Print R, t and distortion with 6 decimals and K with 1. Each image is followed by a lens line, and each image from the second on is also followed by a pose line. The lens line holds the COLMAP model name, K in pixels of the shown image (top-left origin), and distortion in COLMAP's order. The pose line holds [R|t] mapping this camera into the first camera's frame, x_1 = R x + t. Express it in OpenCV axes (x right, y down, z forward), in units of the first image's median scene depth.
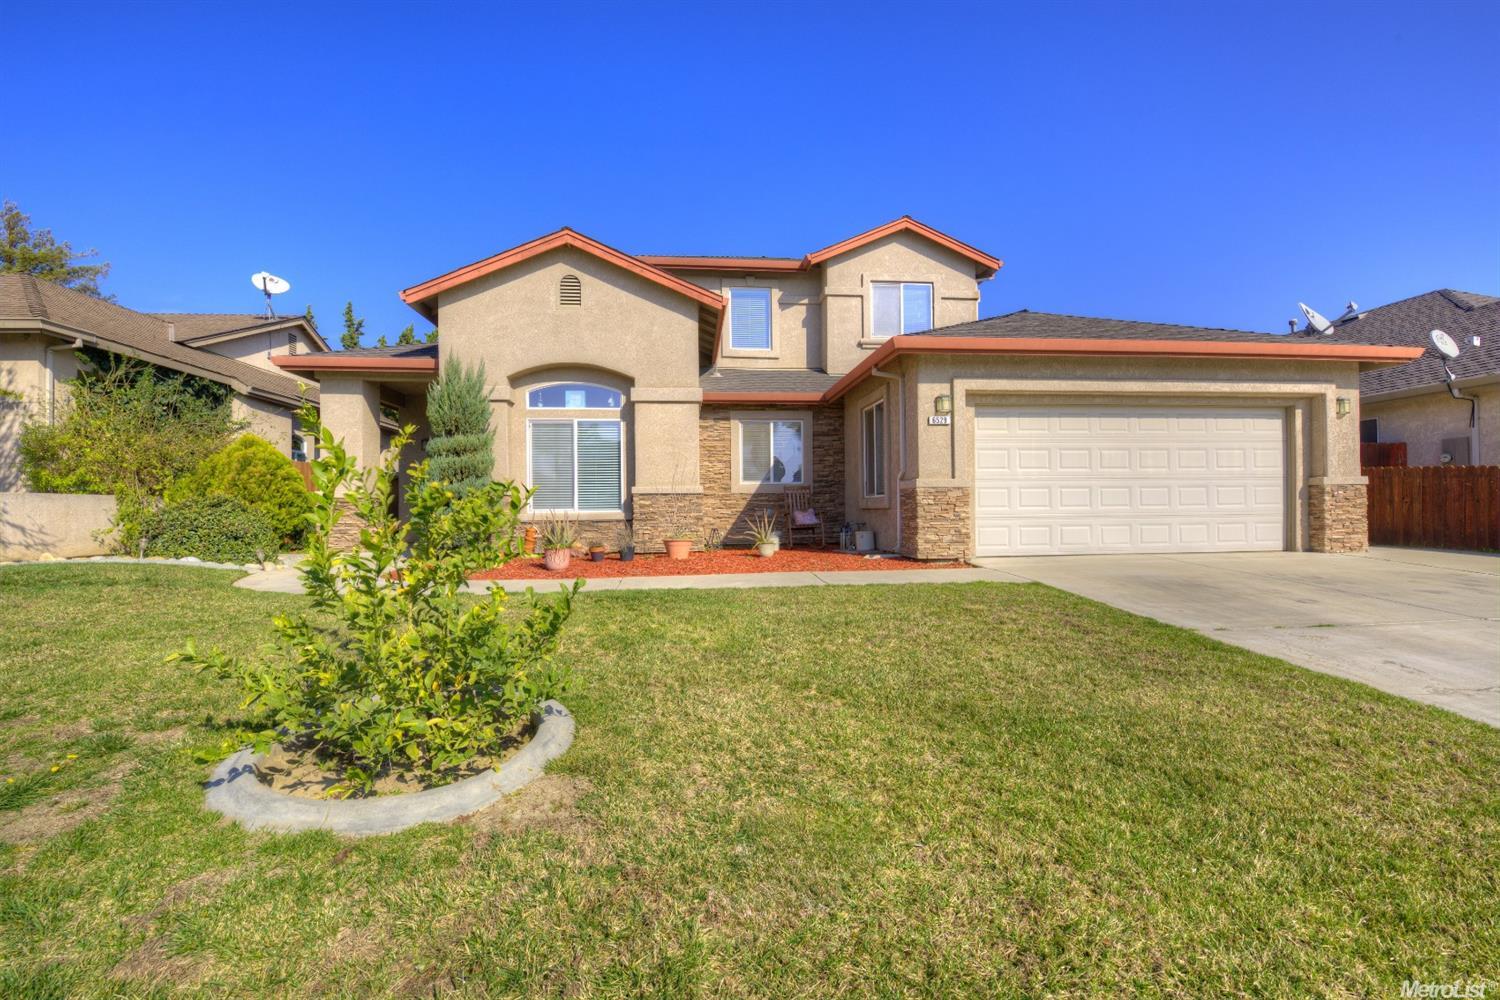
lens RADIAL K [[659.2, 0, 757.8], [0, 659.2, 501.7], [0, 0, 1]] dist [-0.014791, -0.003639]
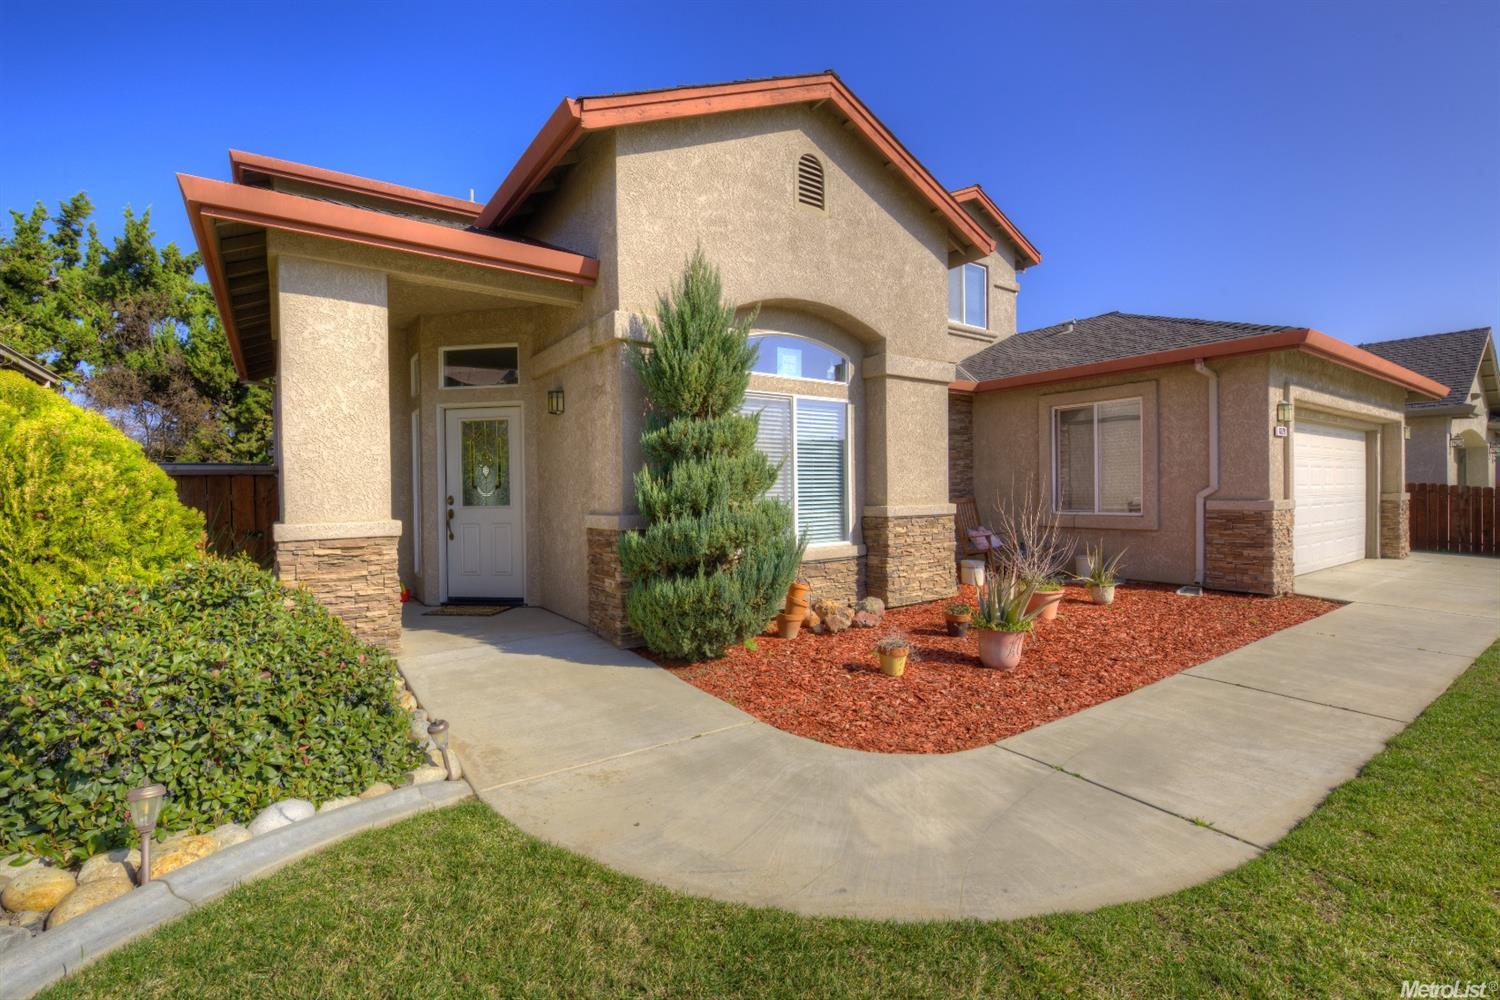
lens RADIAL K [[659.2, 0, 745.5], [0, 659.2, 500.4], [0, 0, 1]] dist [-0.014791, -0.003639]
pose [[0.875367, -0.008137, 0.483390, -0.631649], [-0.002485, 0.999769, 0.021329, -0.042655], [-0.483452, -0.019872, 0.875145, 0.500791]]
